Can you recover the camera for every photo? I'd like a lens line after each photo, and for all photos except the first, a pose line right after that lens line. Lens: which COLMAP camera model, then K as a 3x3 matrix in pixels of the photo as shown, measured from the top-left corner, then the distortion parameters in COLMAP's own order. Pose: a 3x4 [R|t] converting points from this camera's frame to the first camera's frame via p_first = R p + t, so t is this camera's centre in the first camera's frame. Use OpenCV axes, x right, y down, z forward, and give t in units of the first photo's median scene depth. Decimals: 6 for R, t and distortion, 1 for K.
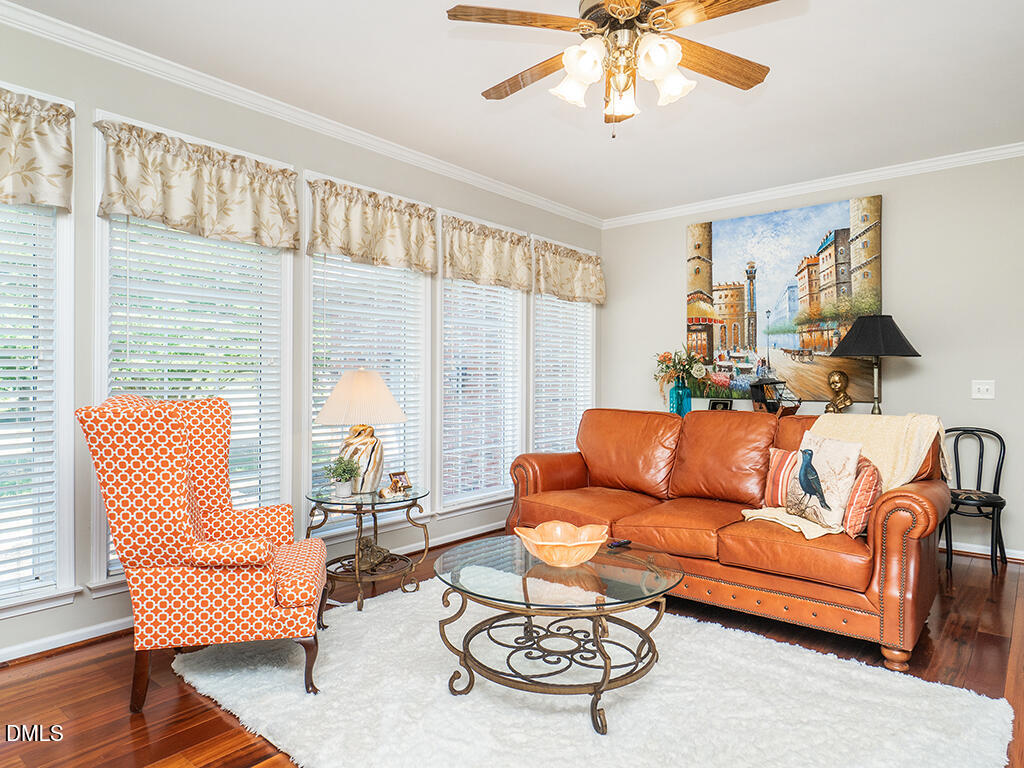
lens RADIAL K [[661.9, 0, 512.0], [0, 661.9, 384.0], [0, 0, 1]] dist [-0.000420, -0.003038]
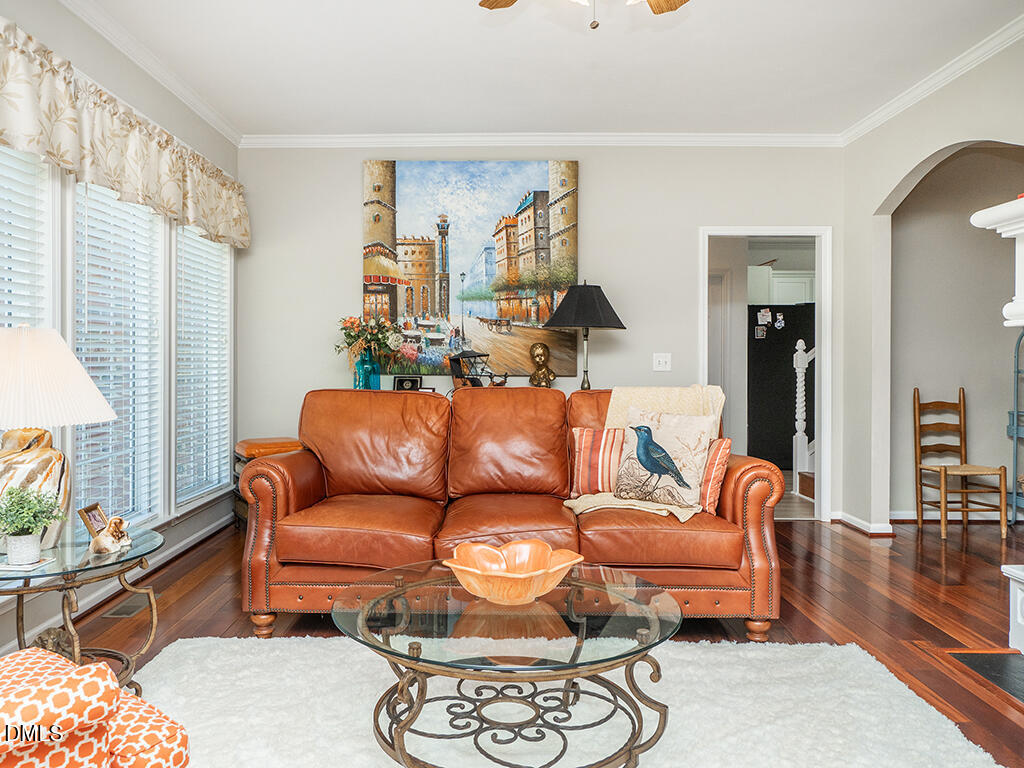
lens RADIAL K [[786.5, 0, 509.0], [0, 786.5, 363.7], [0, 0, 1]] dist [-0.003427, -0.002637]
pose [[0.768522, -0.003950, 0.639812, -0.234040], [0.002511, 0.999992, 0.003158, 0.005386], [-0.639819, -0.000820, 0.768525, 0.169023]]
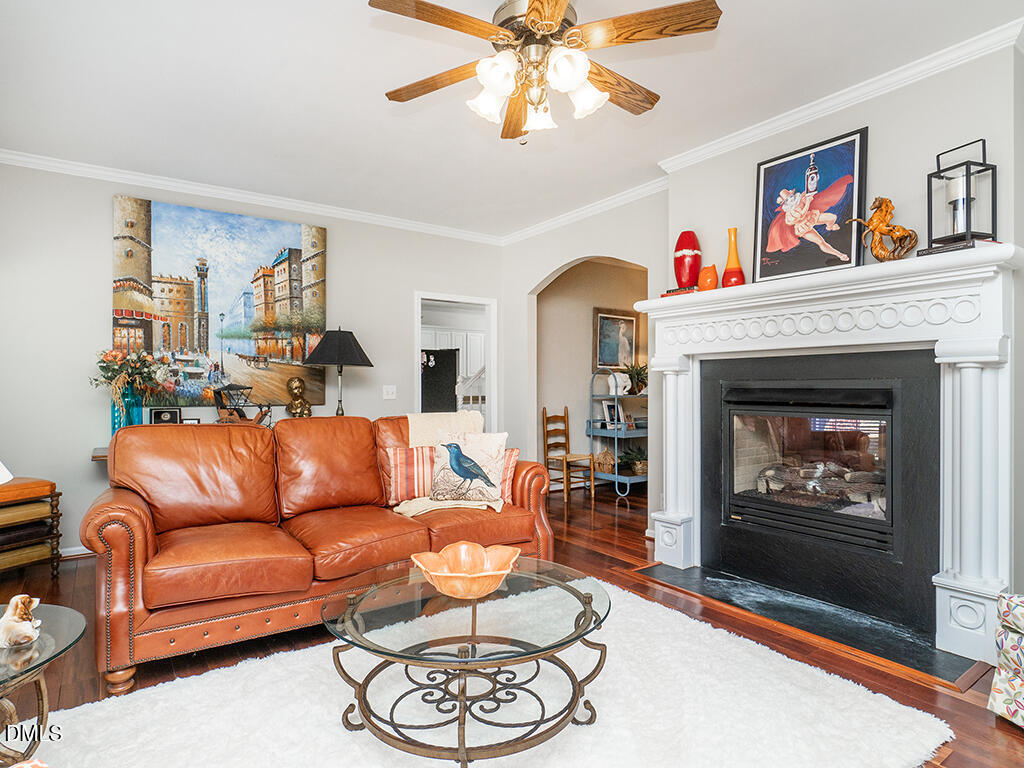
lens RADIAL K [[583.9, 0, 512.0], [0, 583.9, 384.0], [0, 0, 1]] dist [-0.001084, -0.000491]
pose [[0.242762, -0.000385, 0.970086, -0.340684], [0.006062, 0.999981, -0.001120, -0.004975], [-0.970067, 0.006153, 0.242760, 0.394759]]
